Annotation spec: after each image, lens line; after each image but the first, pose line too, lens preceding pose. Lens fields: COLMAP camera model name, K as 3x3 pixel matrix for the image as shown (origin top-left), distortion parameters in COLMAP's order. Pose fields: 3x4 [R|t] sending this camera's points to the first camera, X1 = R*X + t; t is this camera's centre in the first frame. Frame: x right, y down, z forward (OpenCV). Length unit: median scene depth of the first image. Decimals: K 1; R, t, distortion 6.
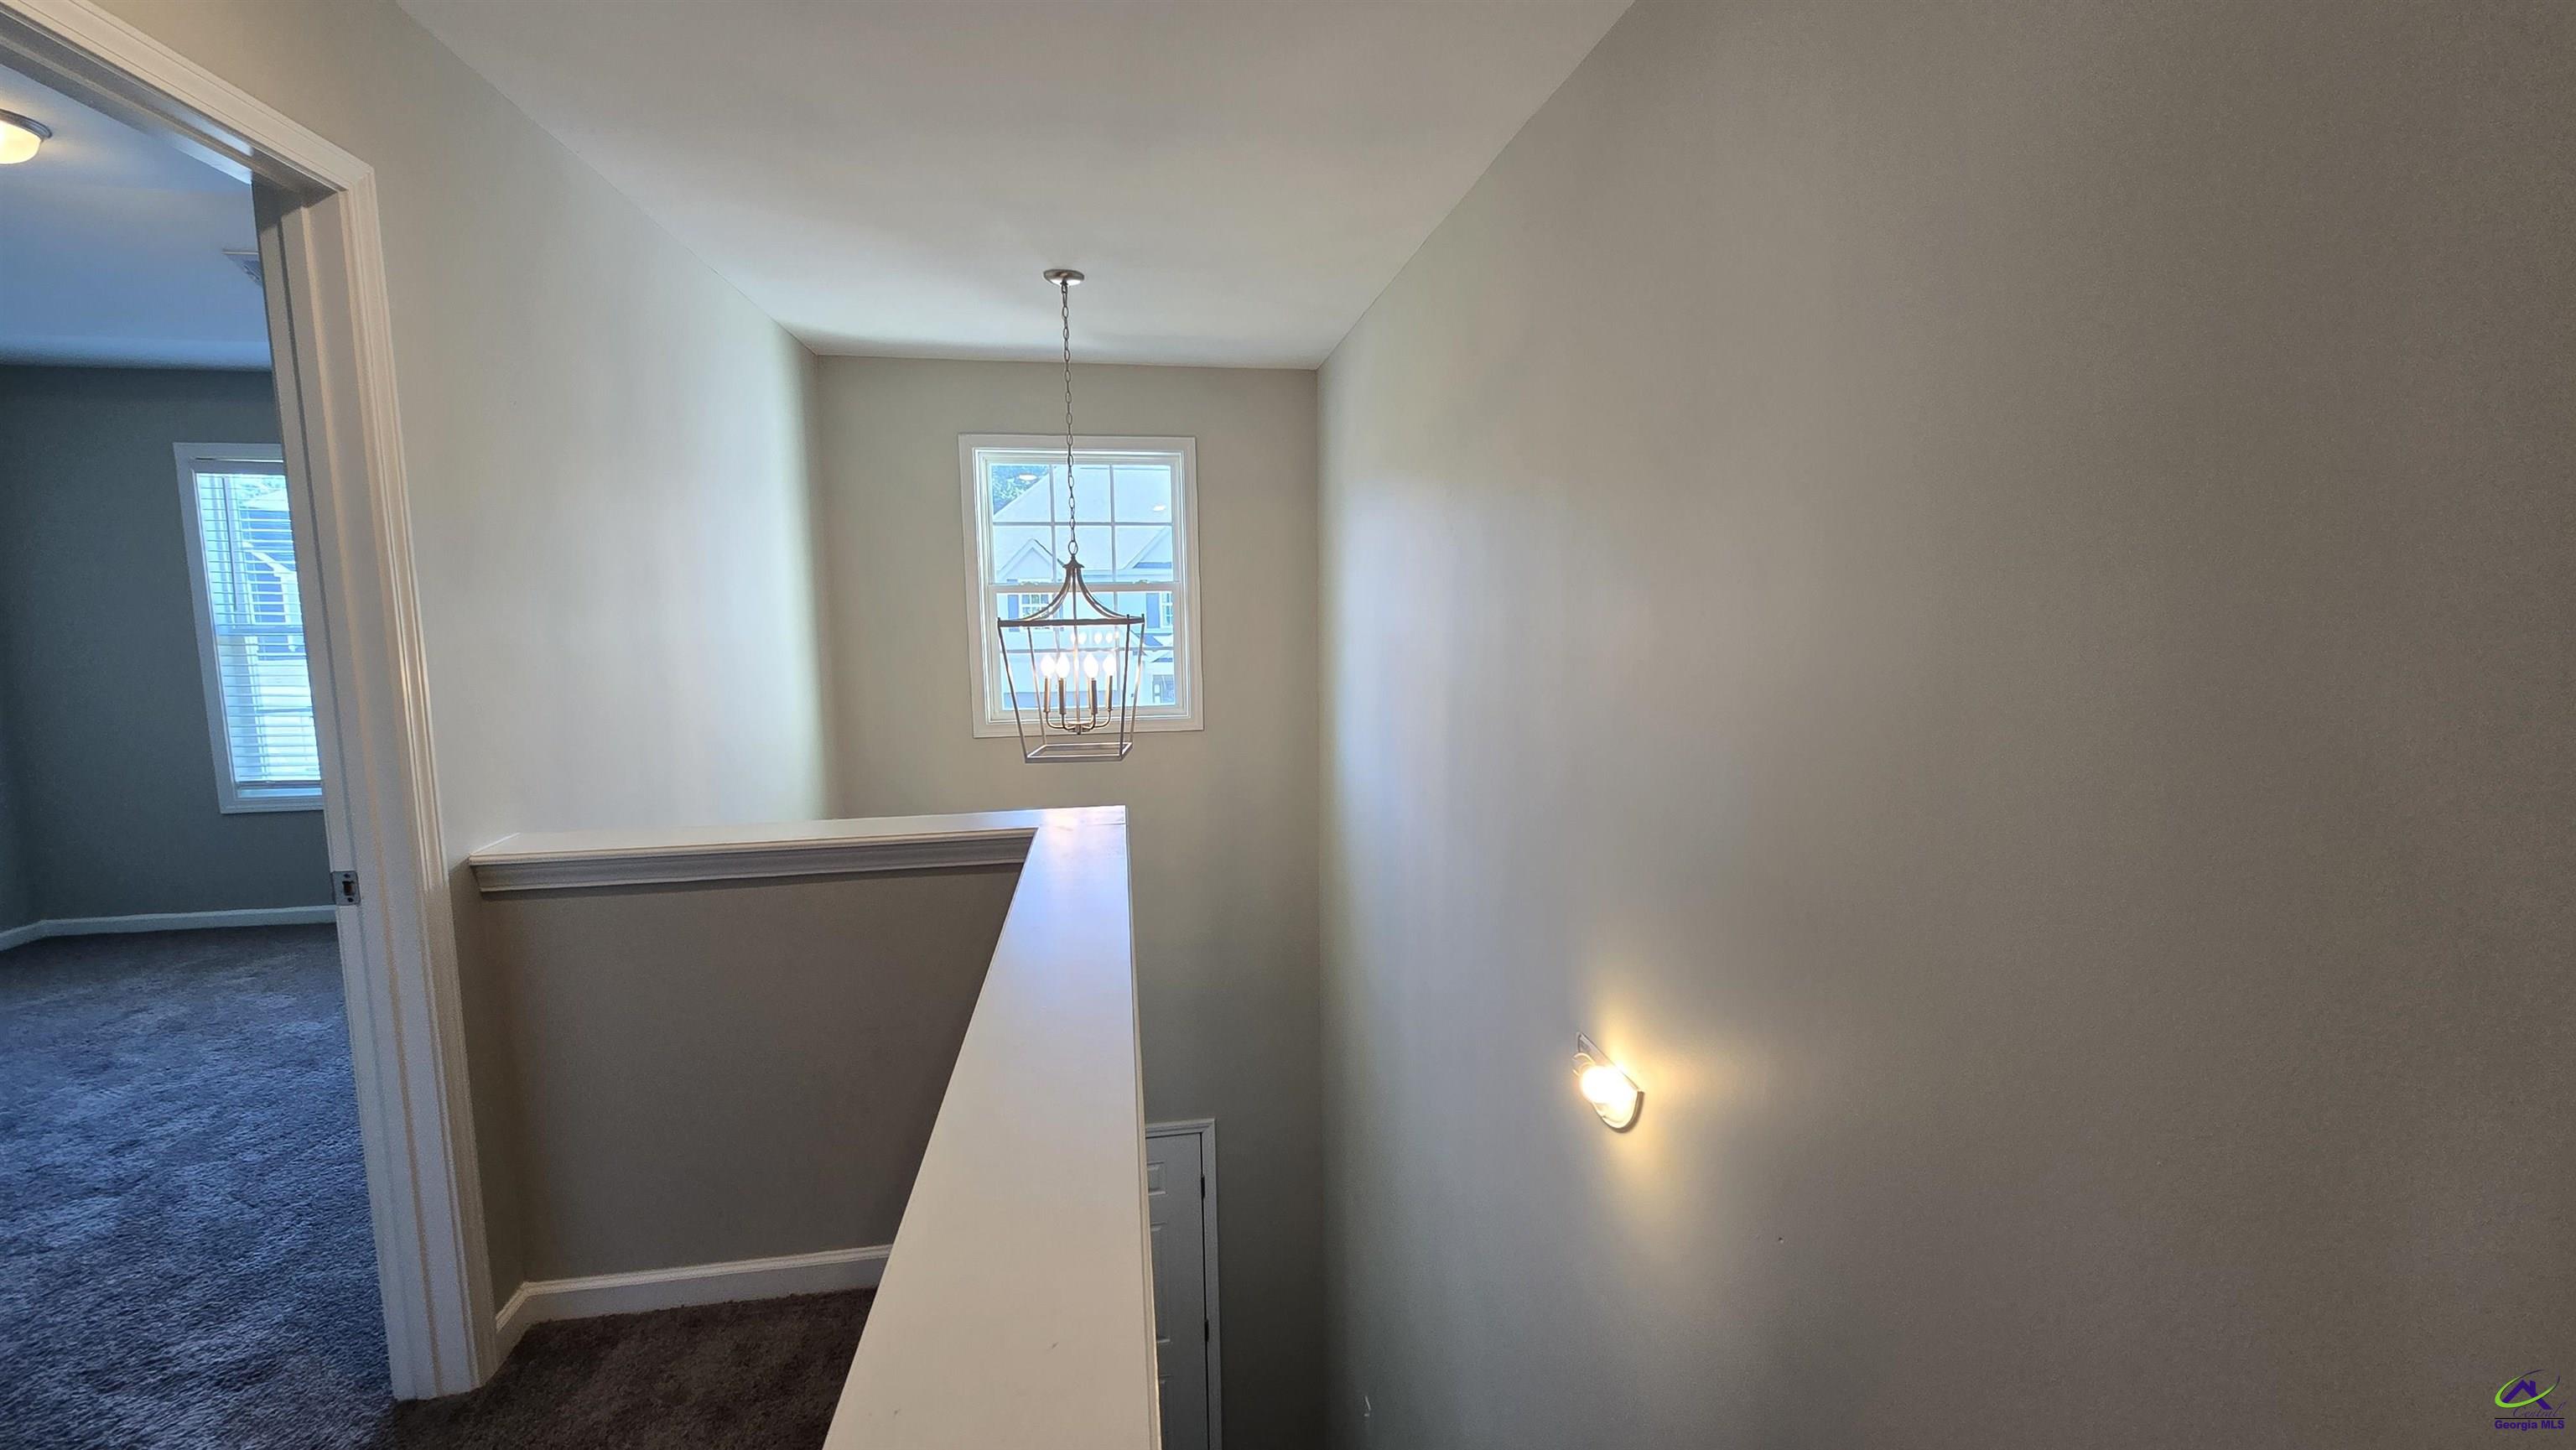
lens RADIAL K [[1042.9, 0, 1303.6], [0, 1042.9, 726.1], [0, 0, 1]] dist [-0.002208, -0.000261]
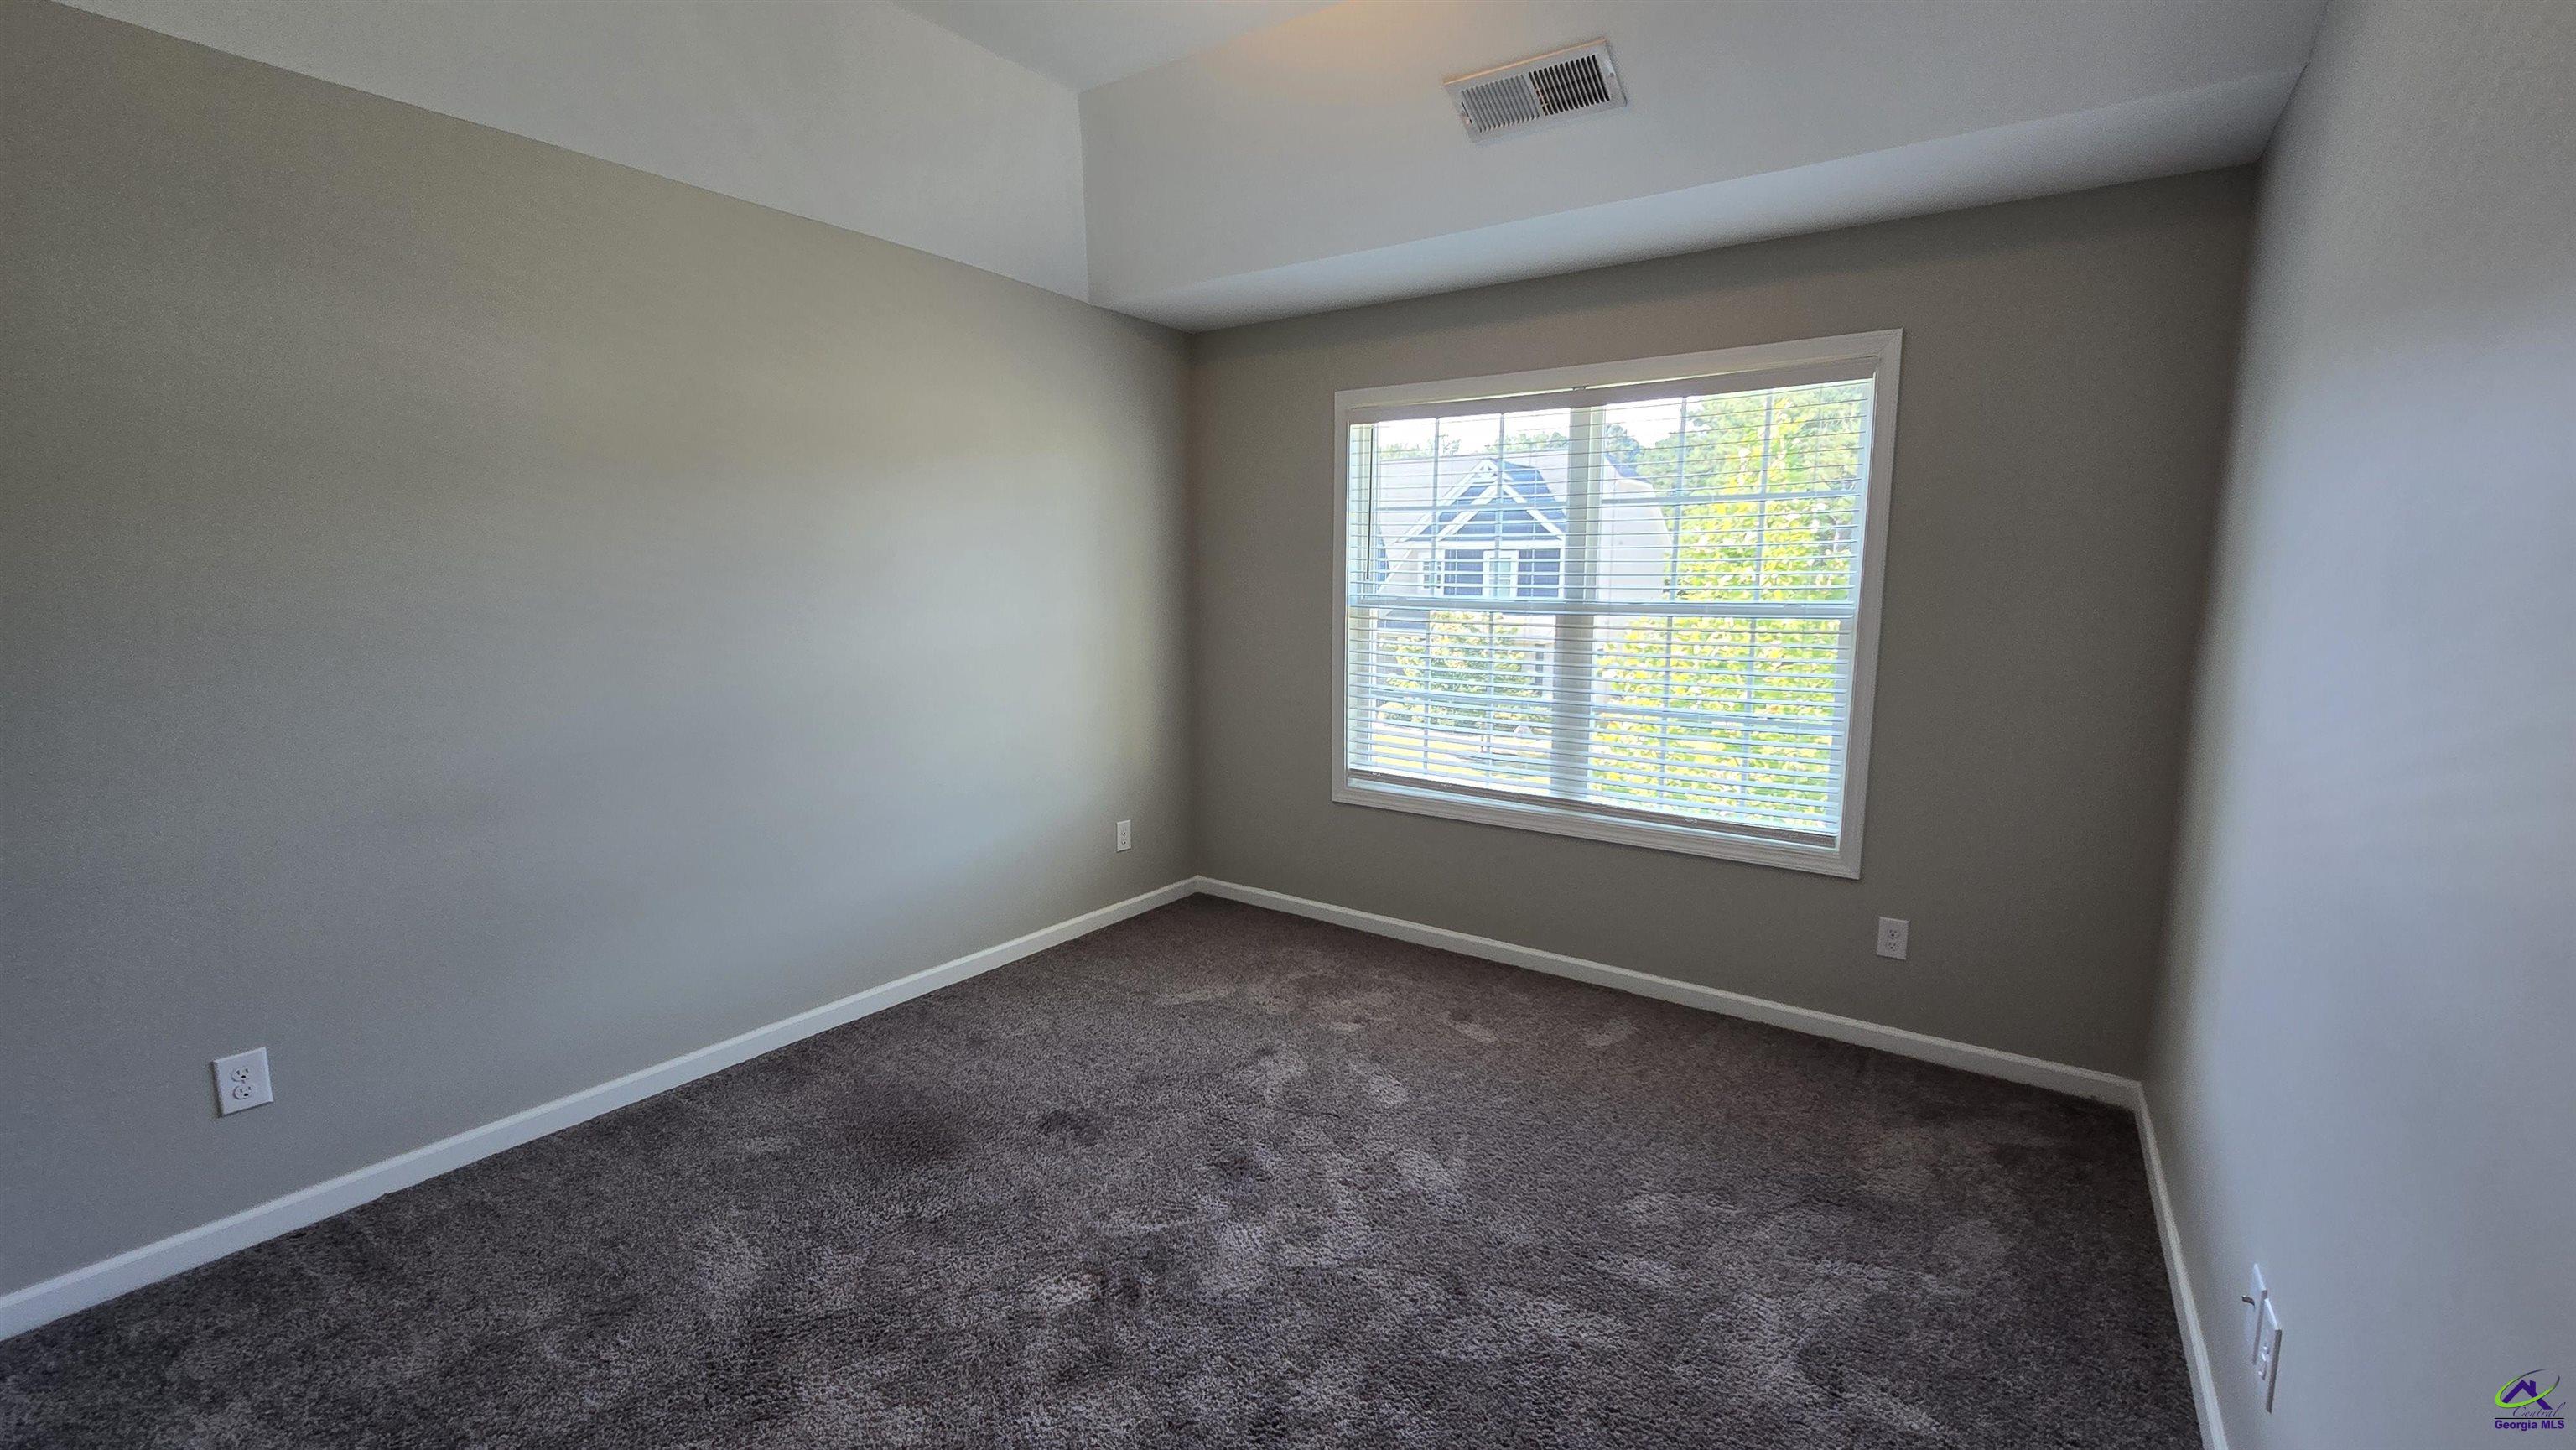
lens RADIAL K [[1055.7, 0, 1301.4], [0, 1055.7, 721.1], [0, 0, 1]] dist [-0.001239, -0.001055]
pose [[0.705419, 0.101622, -0.701468, -0.432914], [-0.088573, 0.994550, 0.055008, -0.036200], [0.703235, 0.023327, 0.710575, 0.332482]]
